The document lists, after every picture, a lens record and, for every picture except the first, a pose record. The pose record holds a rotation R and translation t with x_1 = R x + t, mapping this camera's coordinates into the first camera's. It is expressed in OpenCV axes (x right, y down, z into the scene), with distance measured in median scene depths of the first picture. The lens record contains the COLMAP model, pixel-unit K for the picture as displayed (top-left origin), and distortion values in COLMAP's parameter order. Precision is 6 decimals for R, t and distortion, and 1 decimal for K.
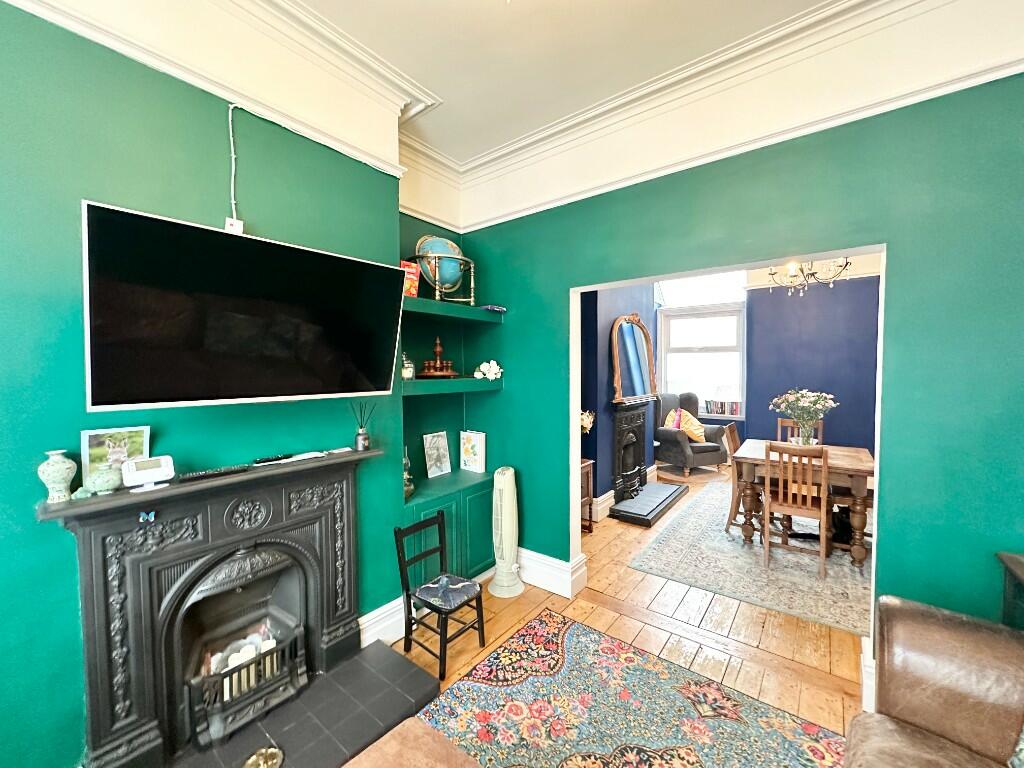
lens RADIAL K [[406.4, 0, 512.0], [0, 406.4, 384.0], [0, 0, 1]] dist [-0.002065, -0.000093]
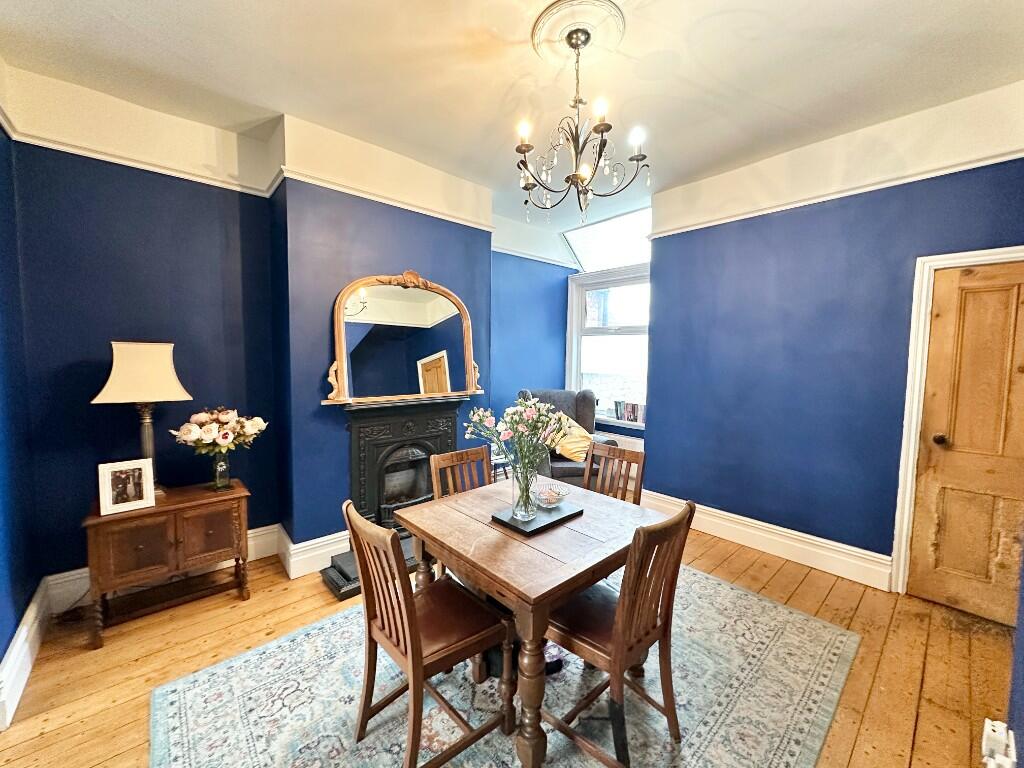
lens RADIAL K [[406.4, 0, 512.0], [0, 406.4, 384.0], [0, 0, 1]] dist [-0.002065, -0.000093]
pose [[0.983226, 0.023644, -0.180851, 0.445501], [-0.017728, 0.999256, 0.034260, -0.012366], [0.181526, -0.030479, 0.982914, 0.255795]]
